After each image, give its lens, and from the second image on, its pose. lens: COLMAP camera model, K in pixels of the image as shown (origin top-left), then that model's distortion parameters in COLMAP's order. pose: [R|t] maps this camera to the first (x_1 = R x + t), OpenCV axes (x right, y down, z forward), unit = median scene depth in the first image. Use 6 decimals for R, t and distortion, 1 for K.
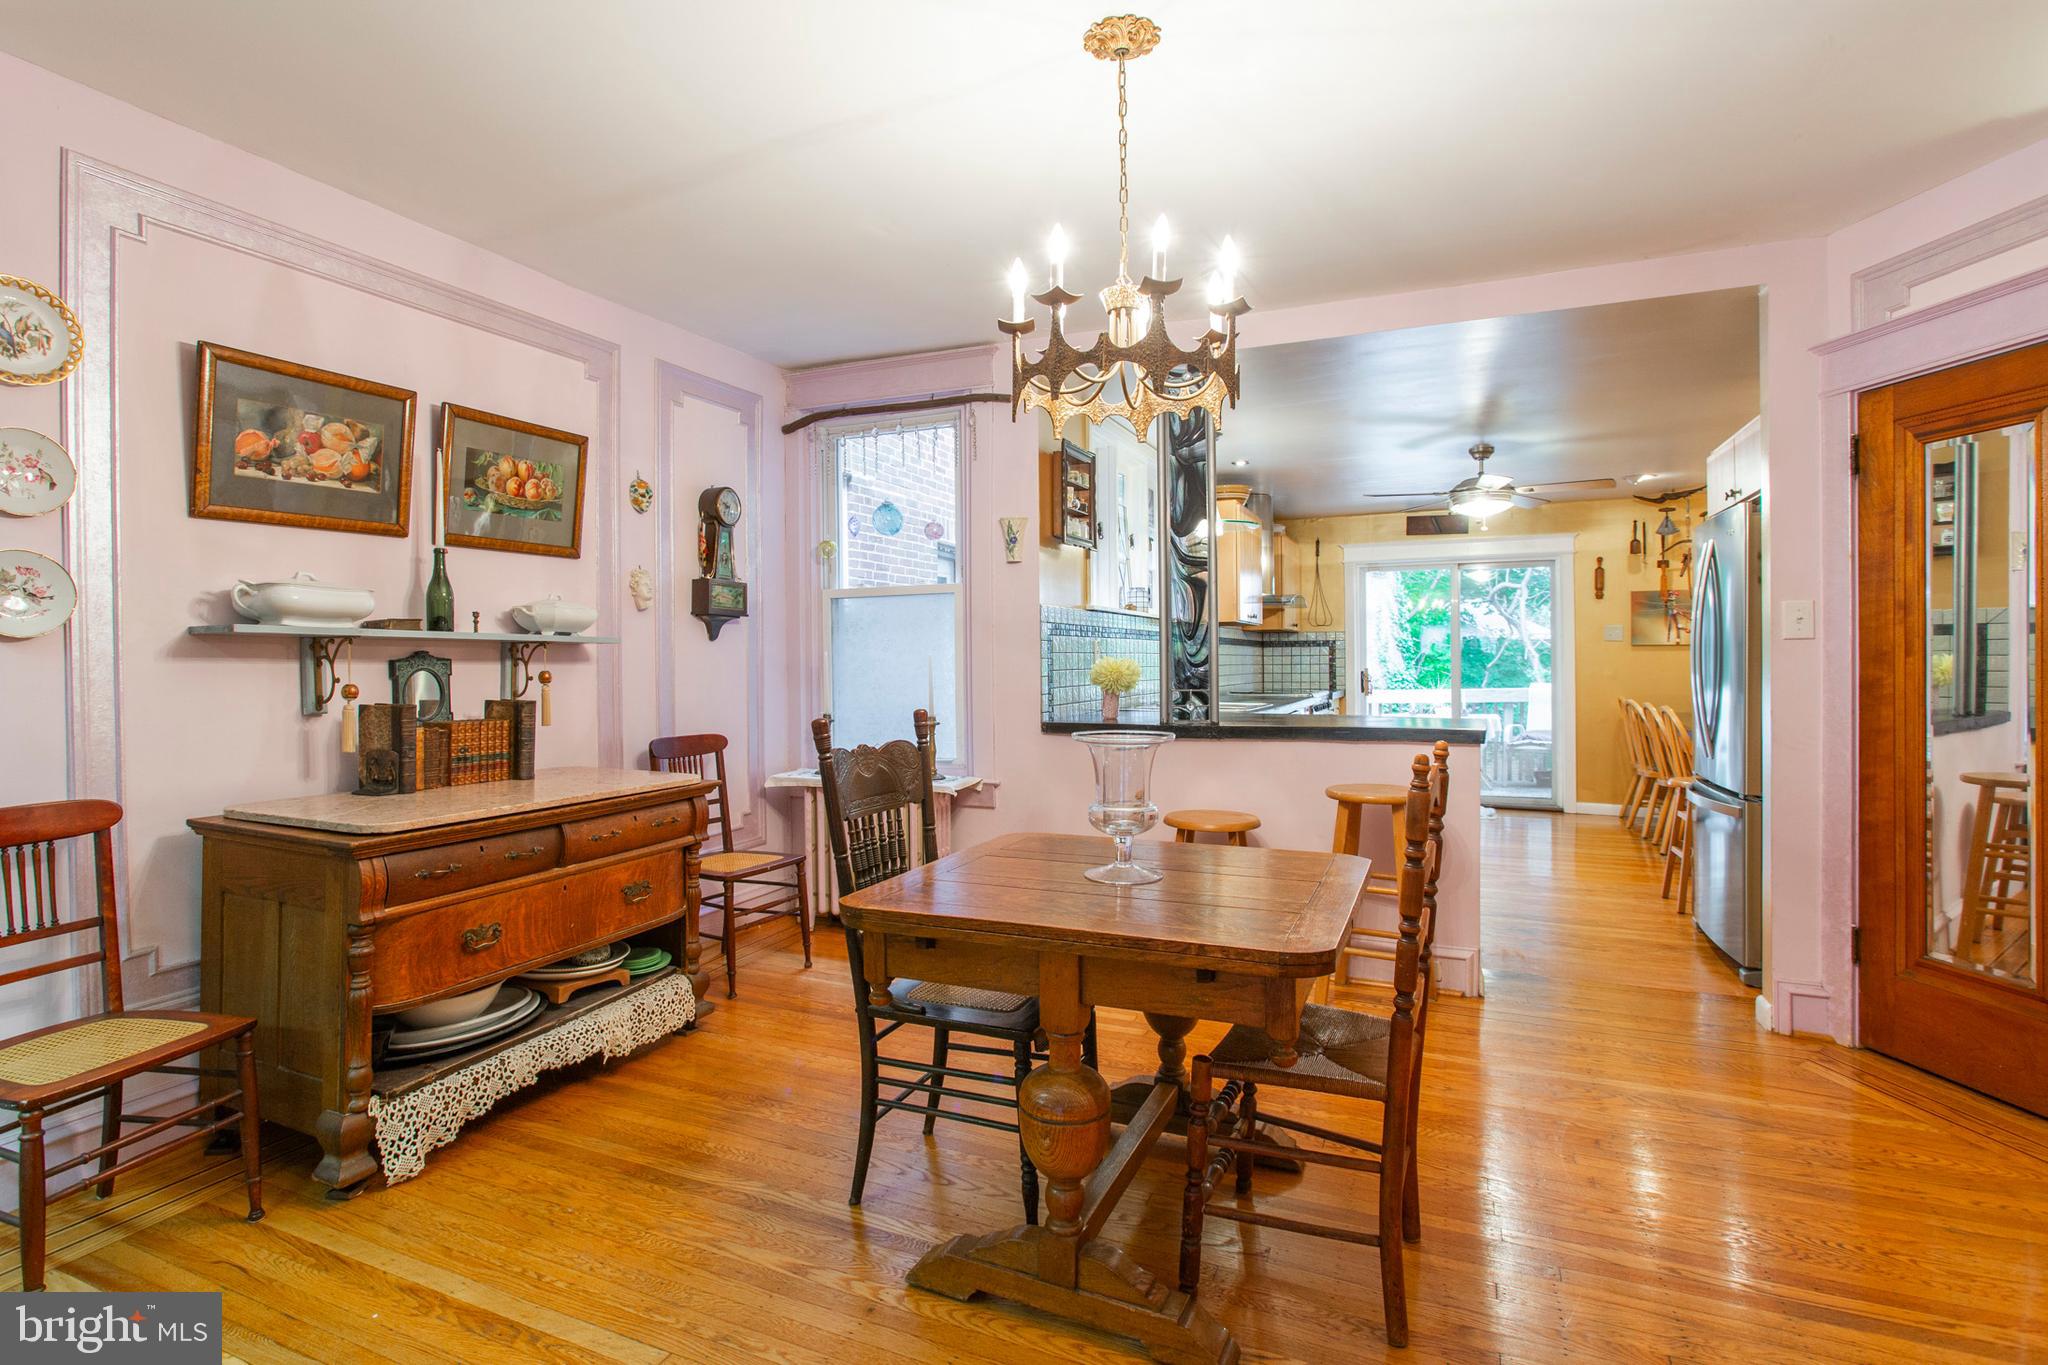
lens RADIAL K [[1011.4, 0, 1020.0], [0, 1011.4, 661.8], [0, 0, 1]] dist [-0.016914, 0.010260]
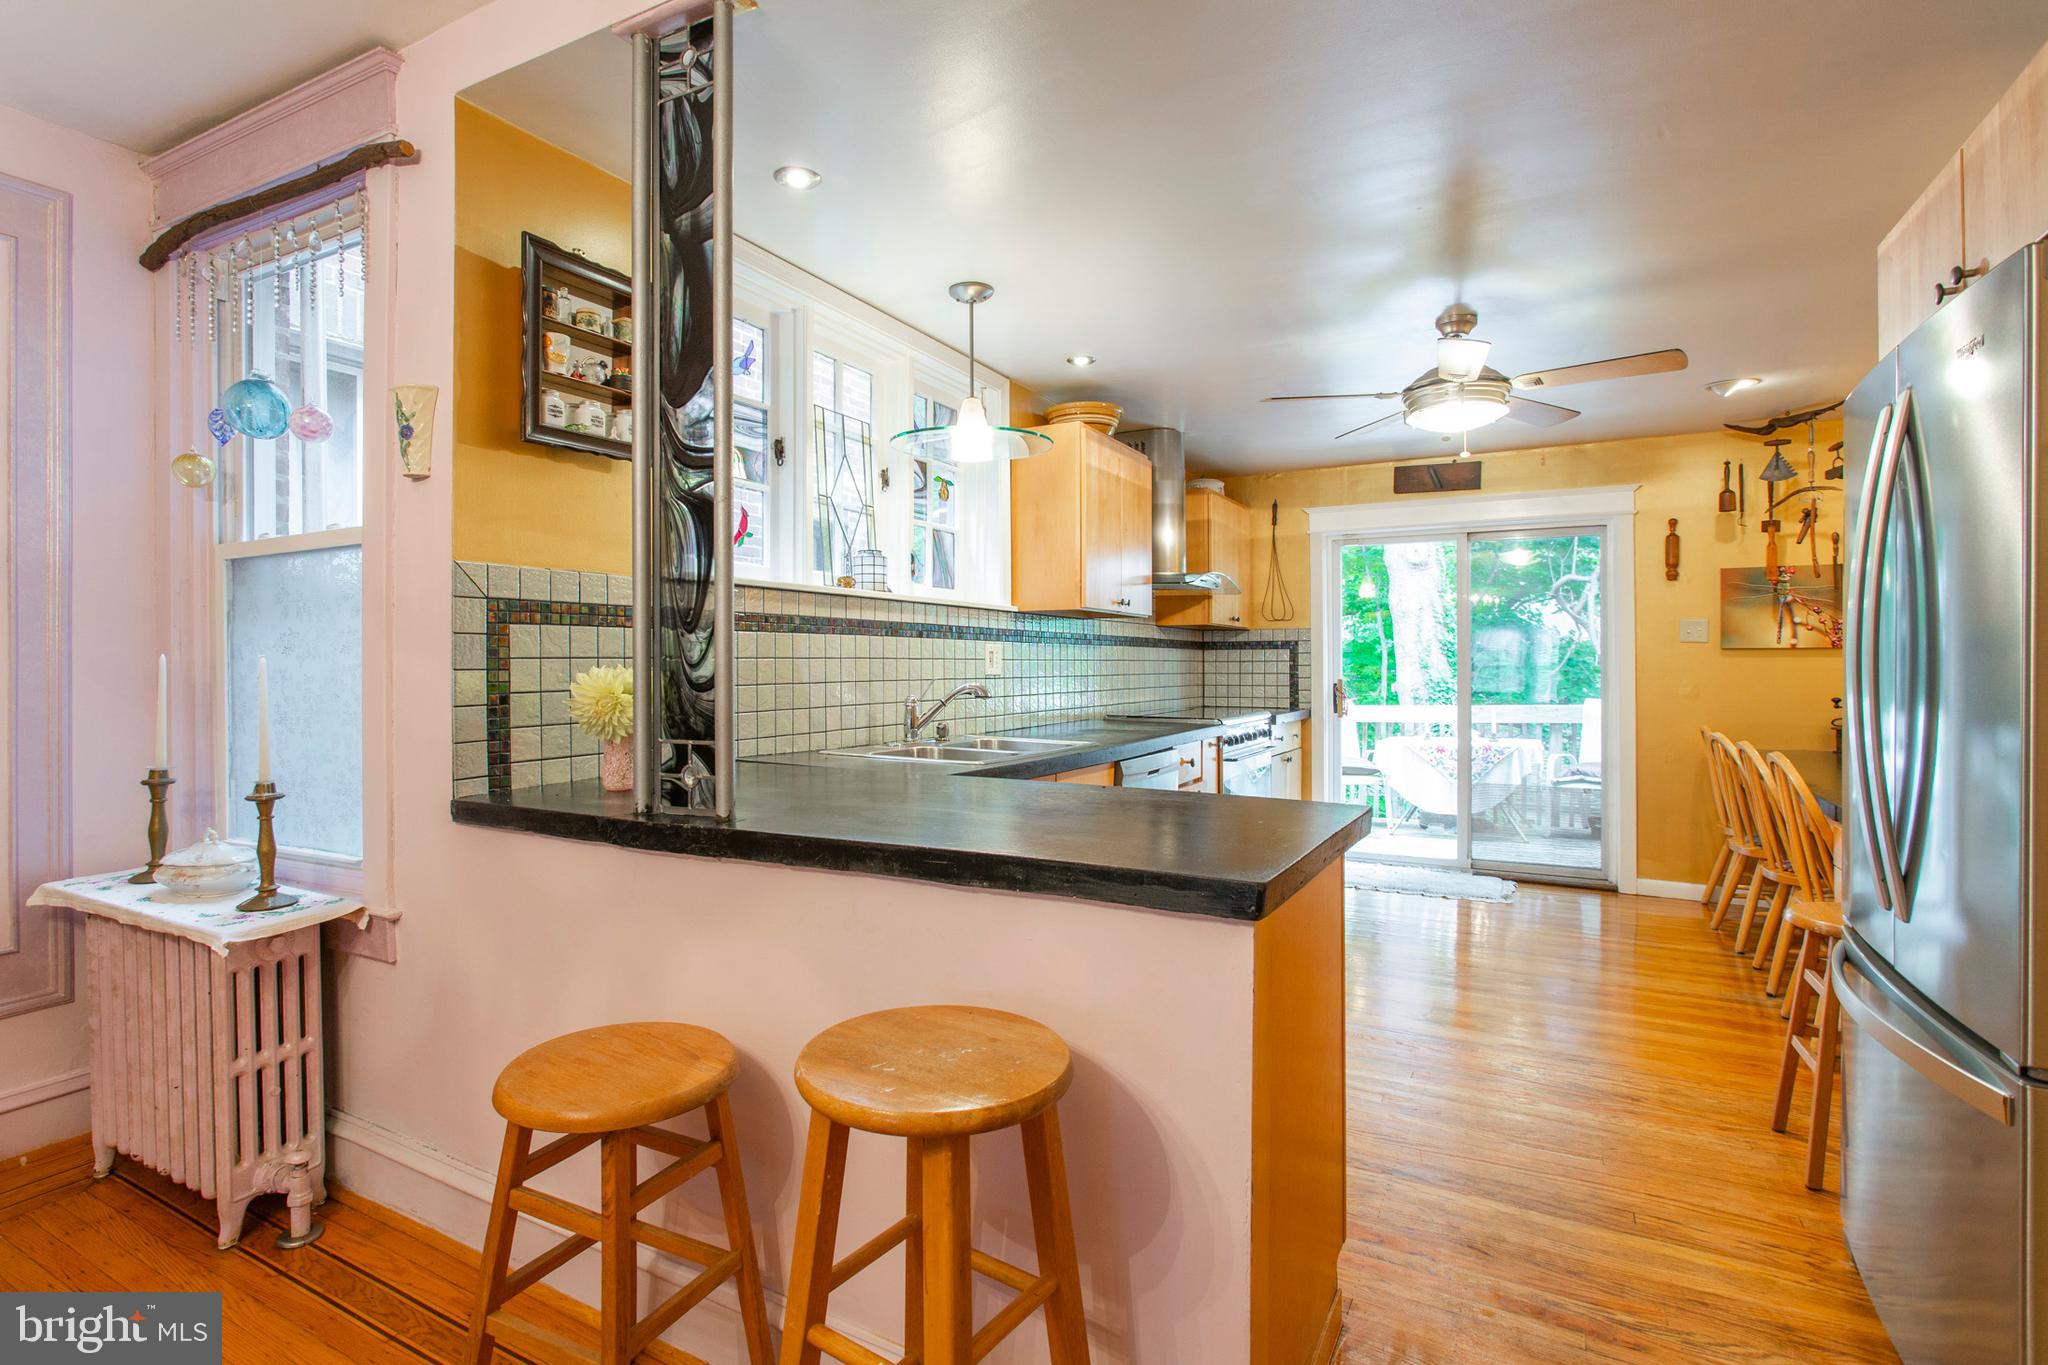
lens RADIAL K [[1090.6, 0, 983.0], [0, 1090.6, 660.1], [0, 0, 1]] dist [-0.017995, 0.024844]
pose [[0.998376, 0.003716, -0.056854, 0.156463], [-0.003987, 0.999981, -0.004648, -0.003201], [0.056836, 0.004867, 0.998372, 0.246509]]
